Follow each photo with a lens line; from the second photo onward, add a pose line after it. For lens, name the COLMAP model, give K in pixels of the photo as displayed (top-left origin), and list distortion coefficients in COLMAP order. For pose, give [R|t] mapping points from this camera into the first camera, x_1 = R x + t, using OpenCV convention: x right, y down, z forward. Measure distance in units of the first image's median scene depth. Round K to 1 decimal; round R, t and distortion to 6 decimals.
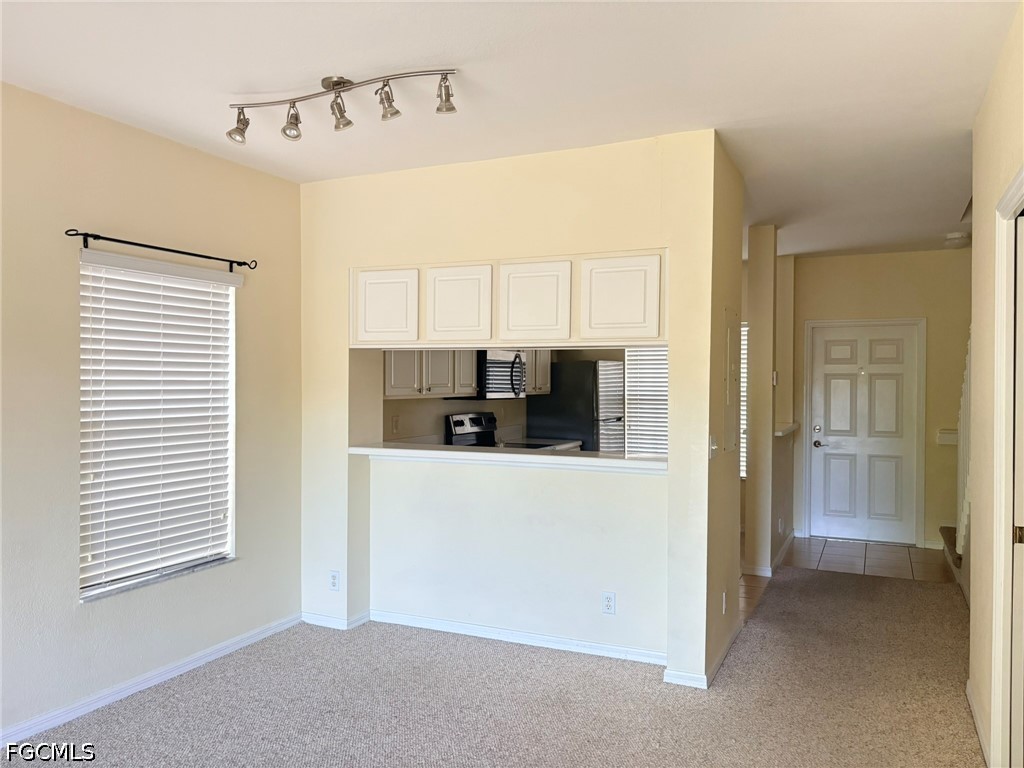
lens RADIAL K [[772.9, 0, 503.7], [0, 772.9, 392.7], [0, 0, 1]] dist [0.004841, -0.006768]
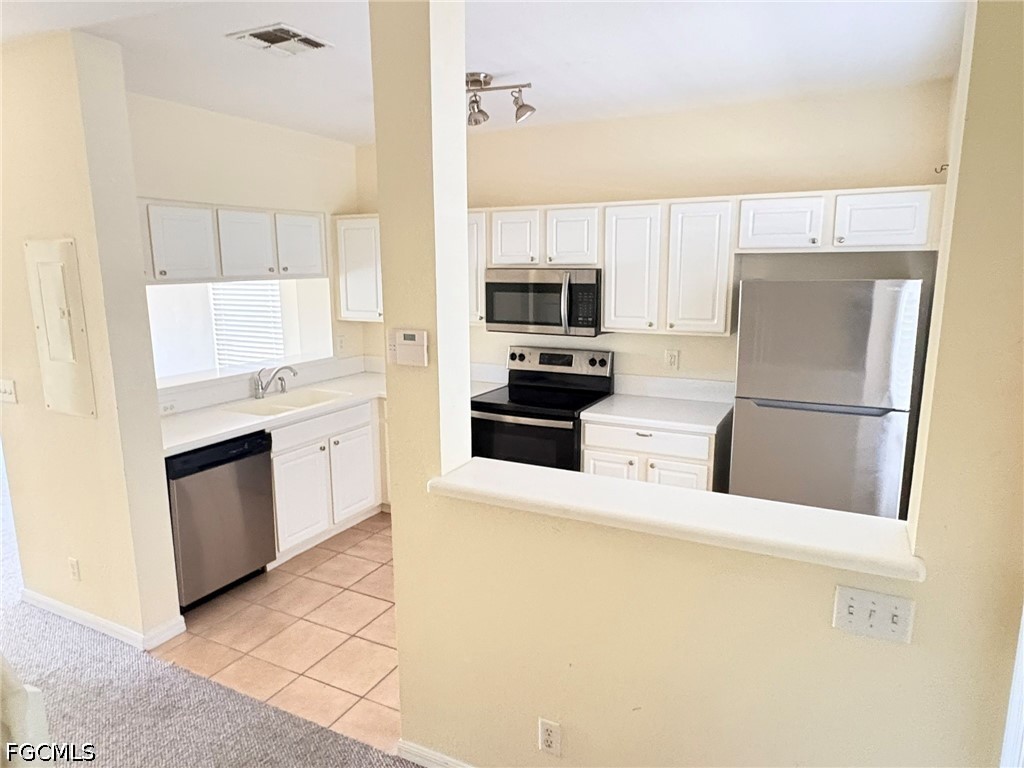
lens RADIAL K [[644.2, 0, 504.6], [0, 644.2, 388.0], [0, 0, 1]] dist [-0.000375, -0.000598]
pose [[-0.030322, 0.180642, -0.983081, 0.556348], [-0.009186, 0.983442, 0.180992, -0.047283], [0.999498, 0.014519, -0.028161, 0.861974]]
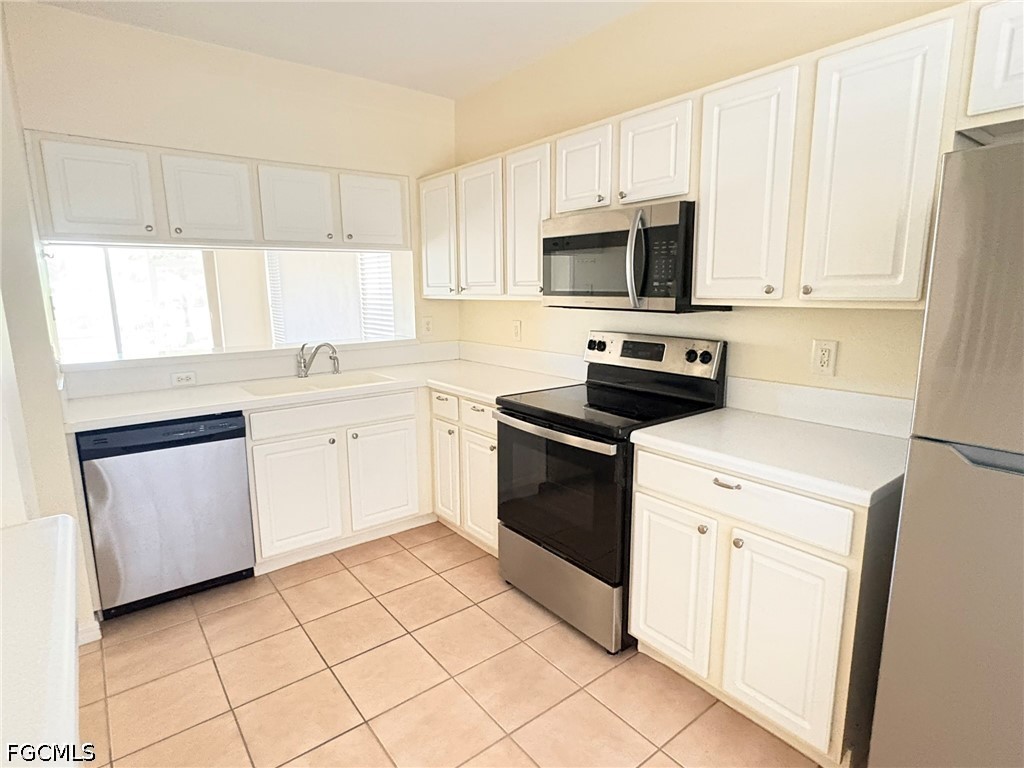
lens RADIAL K [[541.6, 0, 512.4], [0, 541.6, 386.4], [0, 0, 1]] dist [0.000112, 0.000537]
pose [[-0.442162, 0.159513, -0.882637, 0.312942], [-0.007612, 0.983356, 0.181528, -0.005893], [0.896903, 0.086983, -0.433588, 0.968868]]
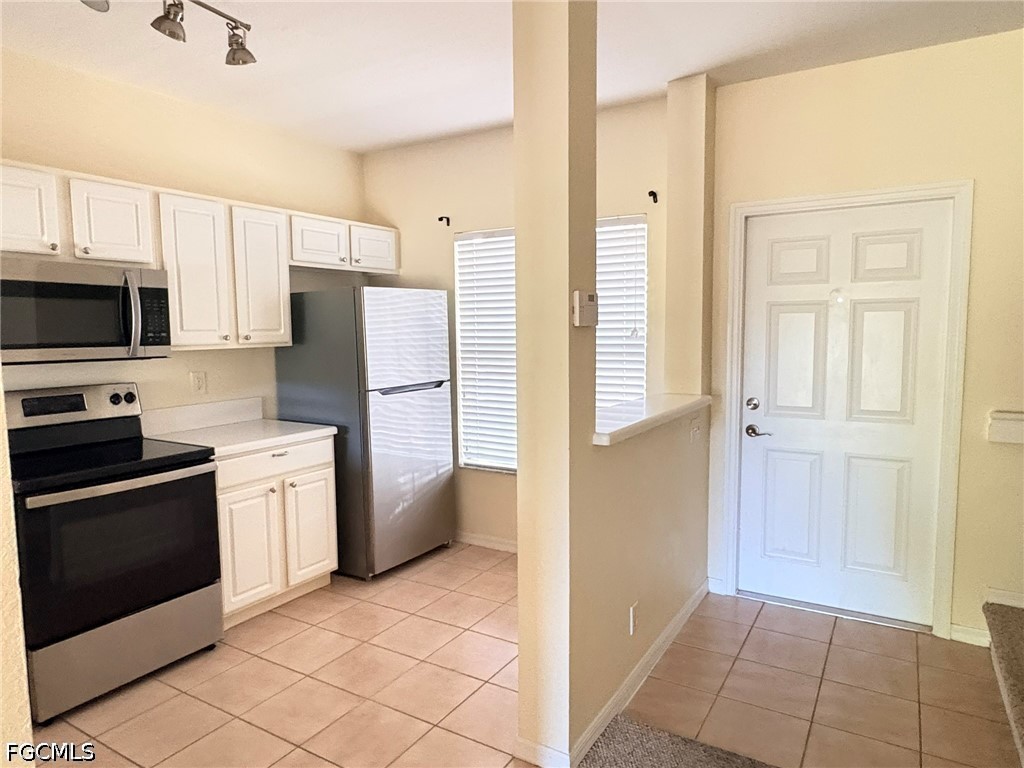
lens RADIAL K [[644.2, 0, 516.6], [0, 644.2, 387.9], [0, 0, 1]] dist [-0.000375, -0.000598]
pose [[0.995643, -0.006739, -0.092998, 0.282572], [0.014282, 0.996638, 0.080678, -0.003861], [0.092142, -0.081654, 0.992392, 0.533466]]
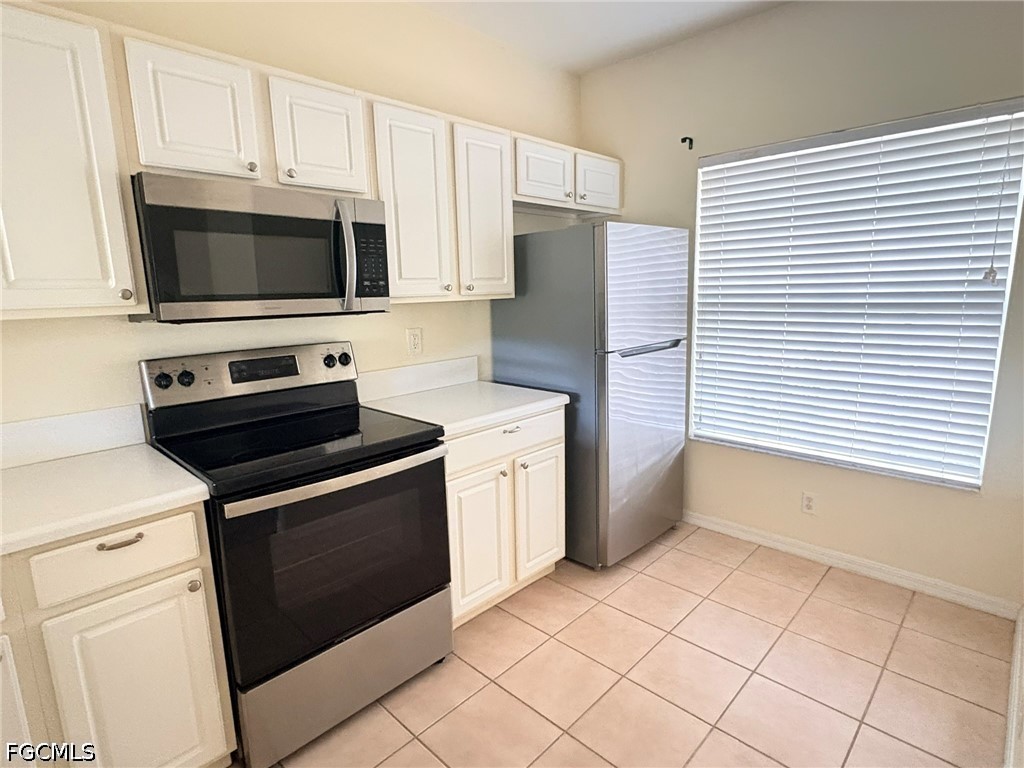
lens RADIAL K [[541.6, 0, 522.7], [0, 541.6, 388.2], [0, 0, 1]] dist [0.000112, 0.000537]
pose [[0.952372, 0.030151, -0.303445, 0.177632], [0.022844, 0.985249, 0.169594, -0.000306], [0.304082, -0.168448, 0.937635, 0.672622]]
